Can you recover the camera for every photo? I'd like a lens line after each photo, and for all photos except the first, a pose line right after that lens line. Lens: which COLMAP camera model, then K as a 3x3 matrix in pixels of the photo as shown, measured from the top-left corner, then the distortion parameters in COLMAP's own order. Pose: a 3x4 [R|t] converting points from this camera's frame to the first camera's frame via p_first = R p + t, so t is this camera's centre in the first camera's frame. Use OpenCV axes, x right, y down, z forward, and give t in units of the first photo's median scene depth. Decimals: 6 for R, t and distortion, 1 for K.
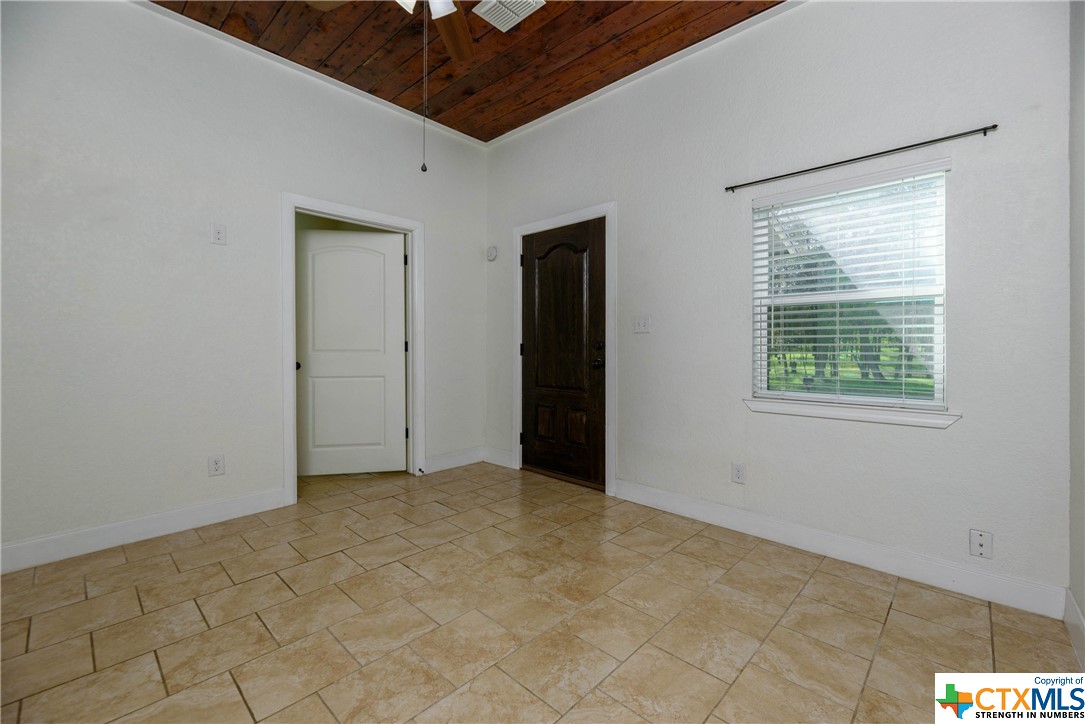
lens RADIAL K [[446.0, 0, 542.7], [0, 446.0, 352.3], [0, 0, 1]] dist [-0.002837, -0.000227]
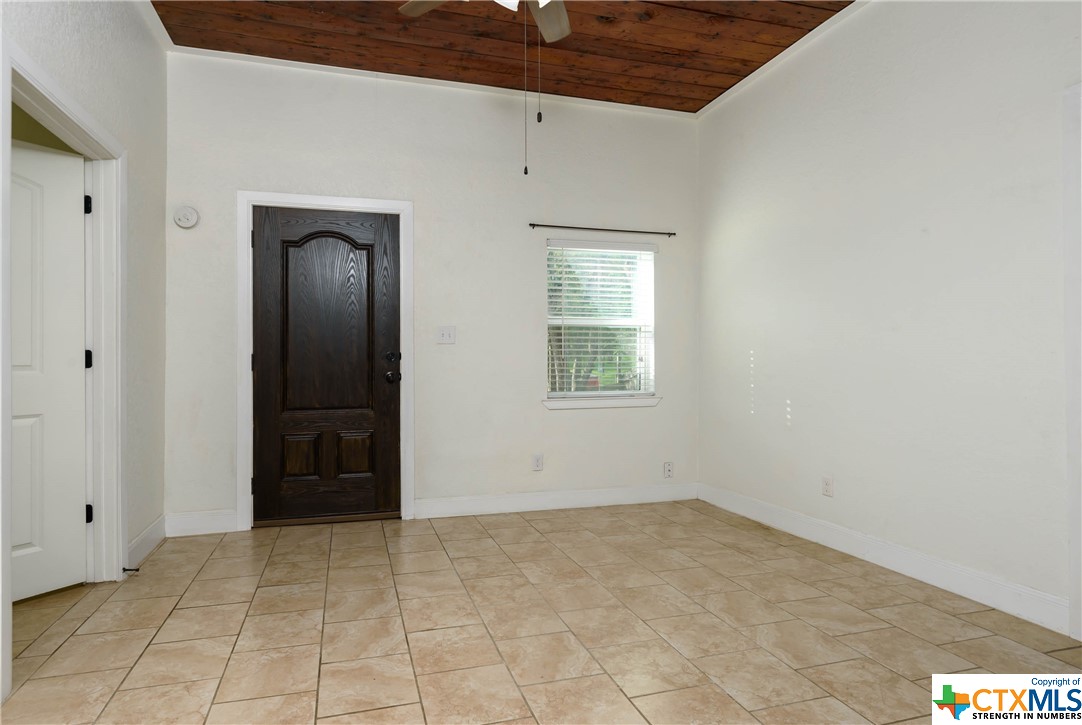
lens RADIAL K [[511.0, 0, 540.0], [0, 511.0, 361.4], [0, 0, 1]] dist [-0.004121, -0.000253]
pose [[0.549622, -0.010255, 0.835351, -0.794937], [0.012742, 0.999911, 0.003892, -0.008444], [-0.835316, 0.008505, 0.549704, 0.259188]]
